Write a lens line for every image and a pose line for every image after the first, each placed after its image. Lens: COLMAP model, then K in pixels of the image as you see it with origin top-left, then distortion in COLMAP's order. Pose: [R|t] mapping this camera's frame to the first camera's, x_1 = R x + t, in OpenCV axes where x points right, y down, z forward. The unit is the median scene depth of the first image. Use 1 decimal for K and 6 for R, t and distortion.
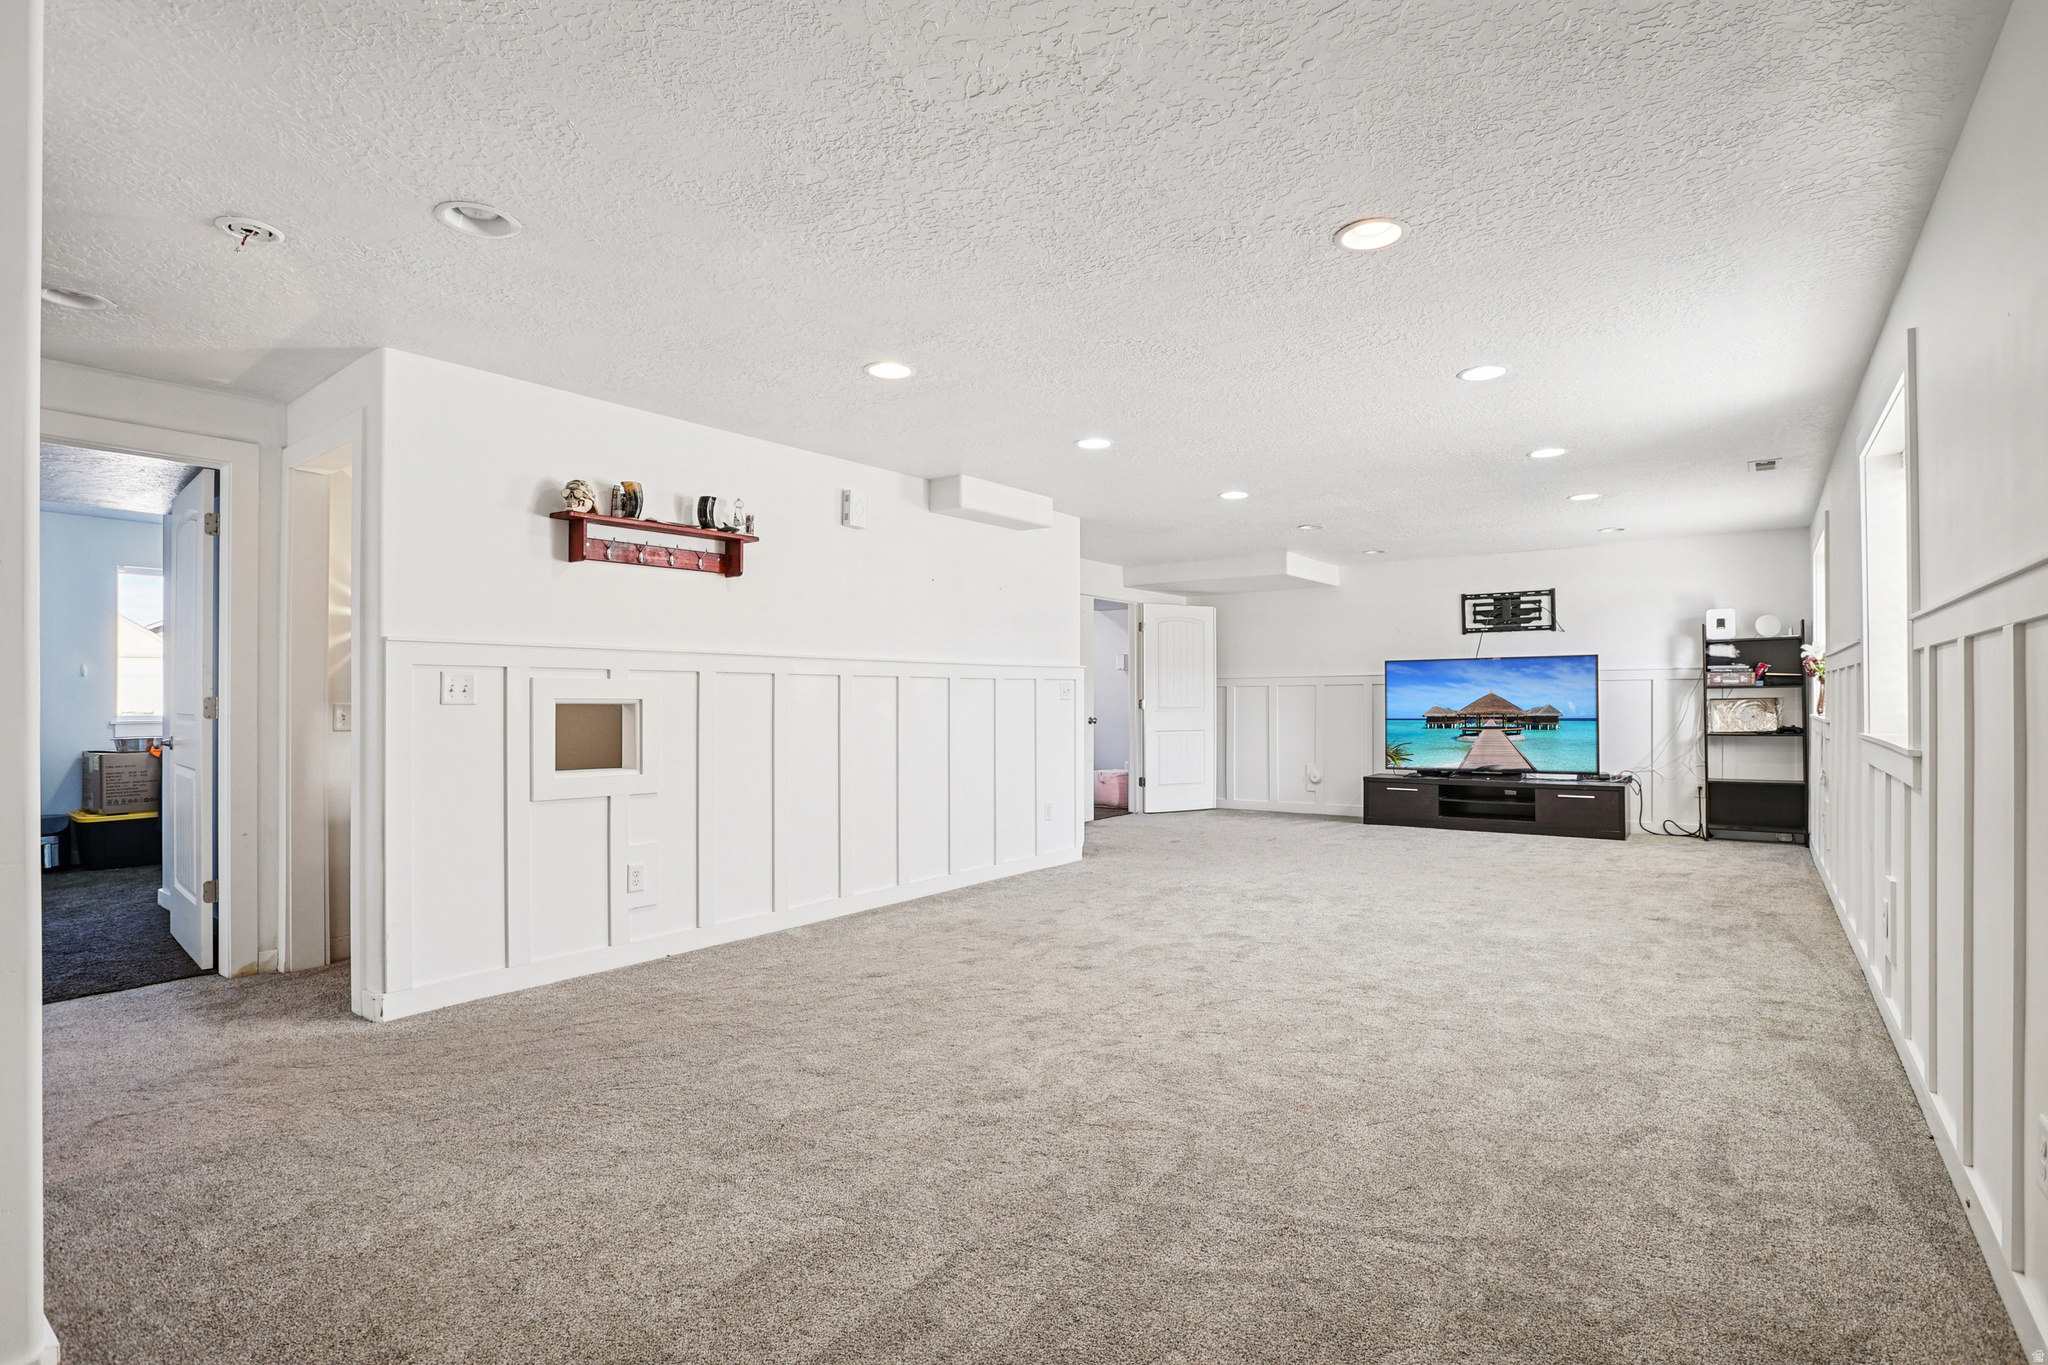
lens RADIAL K [[981.5, 0, 1038.4], [0, 981.5, 692.3], [0, 0, 1]] dist [-0.049669, 0.021262]
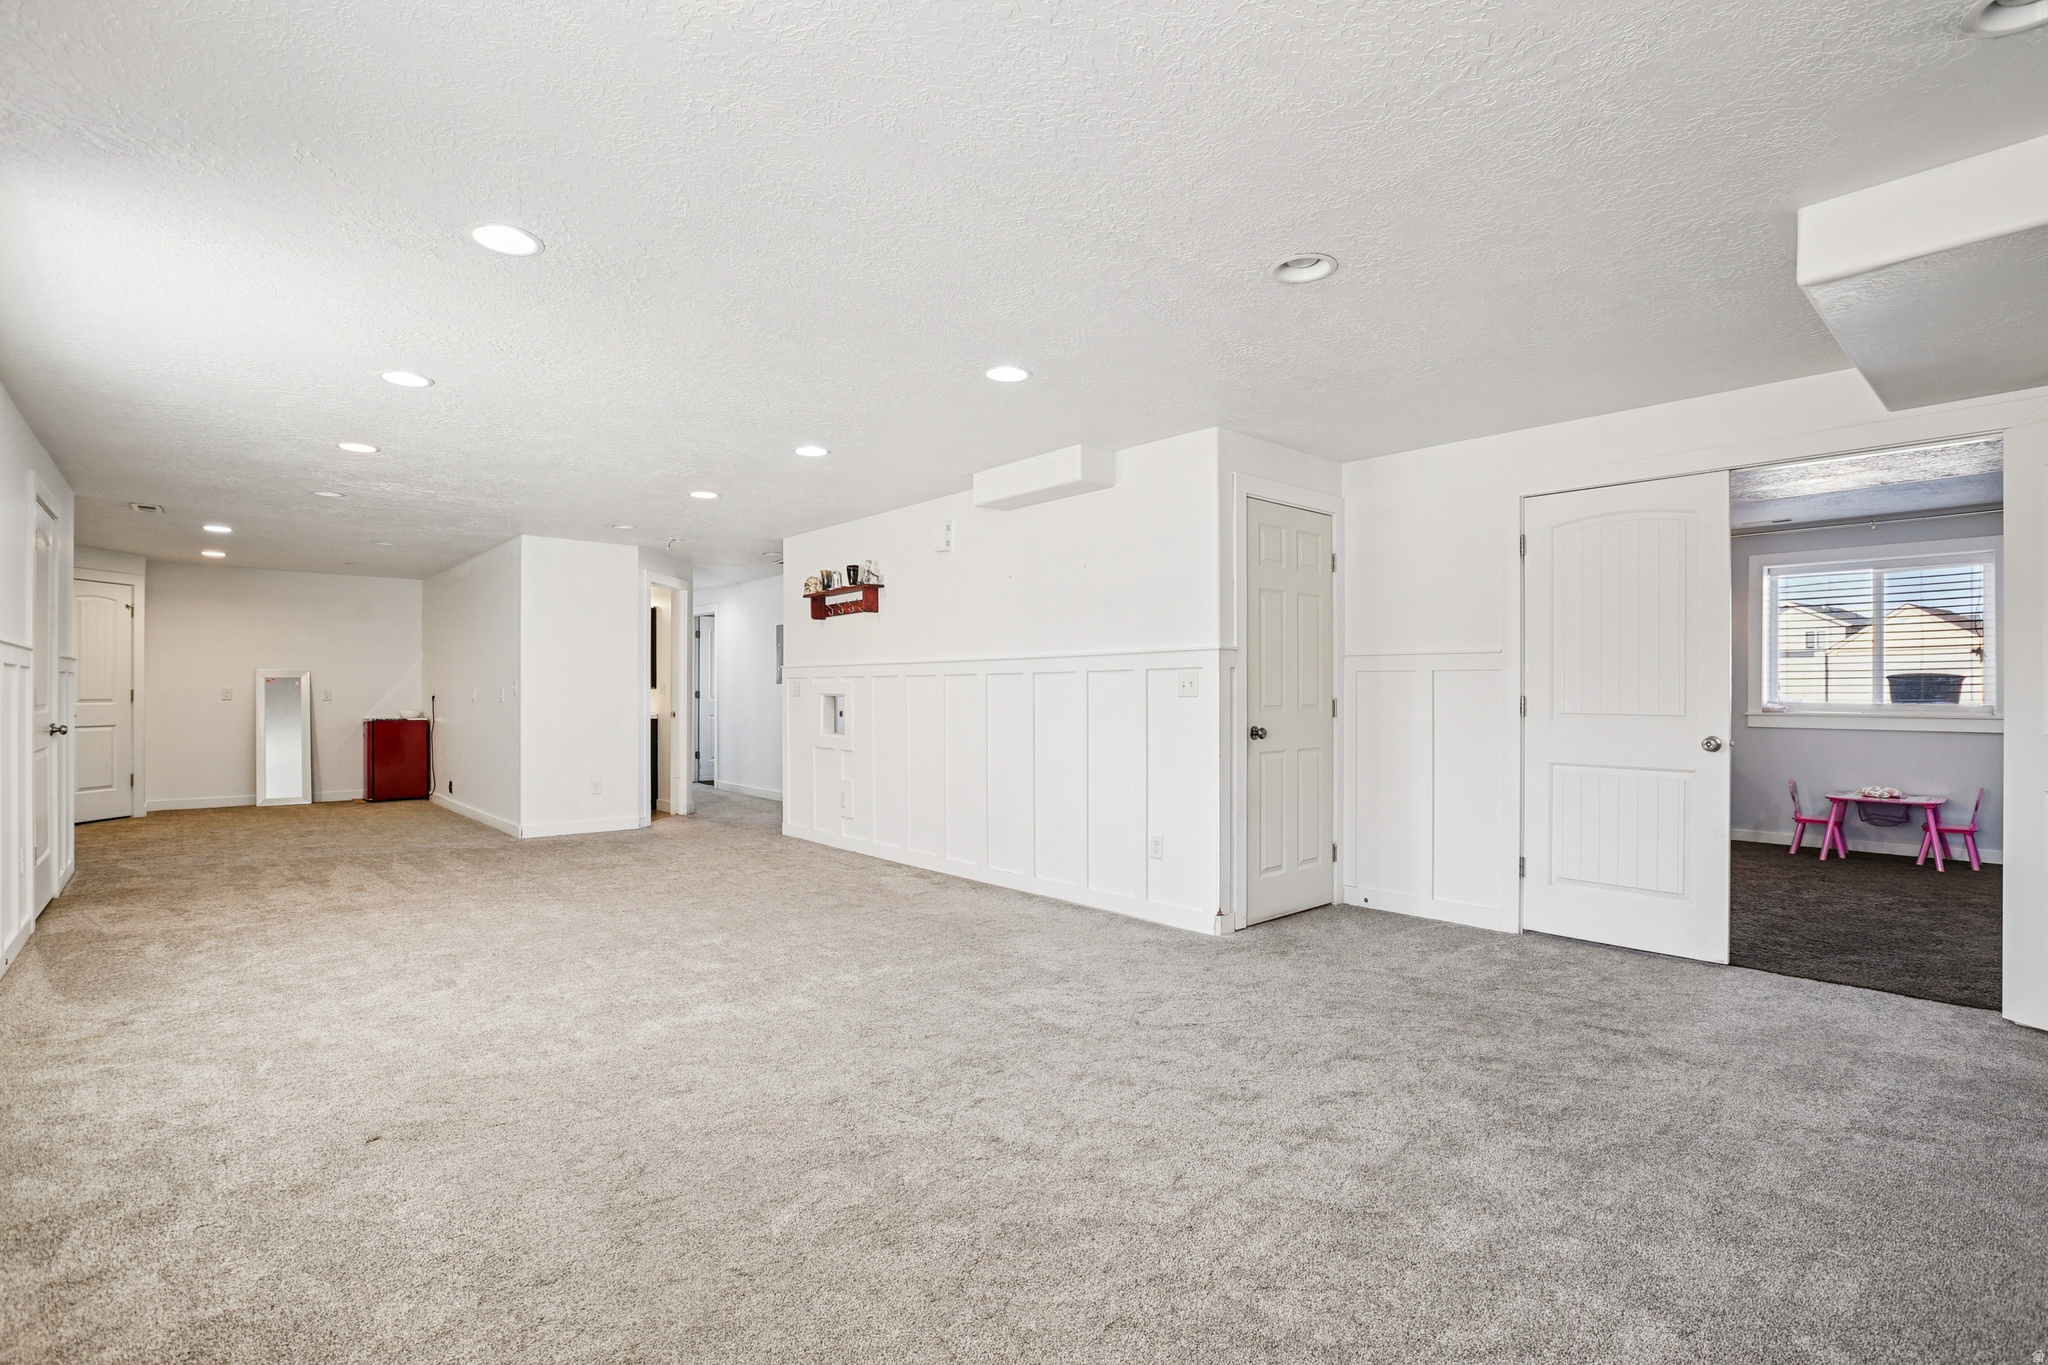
lens RADIAL K [[981.5, 0, 1038.4], [0, 981.5, 692.3], [0, 0, 1]] dist [-0.049669, 0.021262]
pose [[-0.212924, 0.000908, -0.977068, 1.142189], [0.002013, 0.999998, 0.000490, 0.004259], [0.977067, -0.001863, -0.212925, 1.629172]]
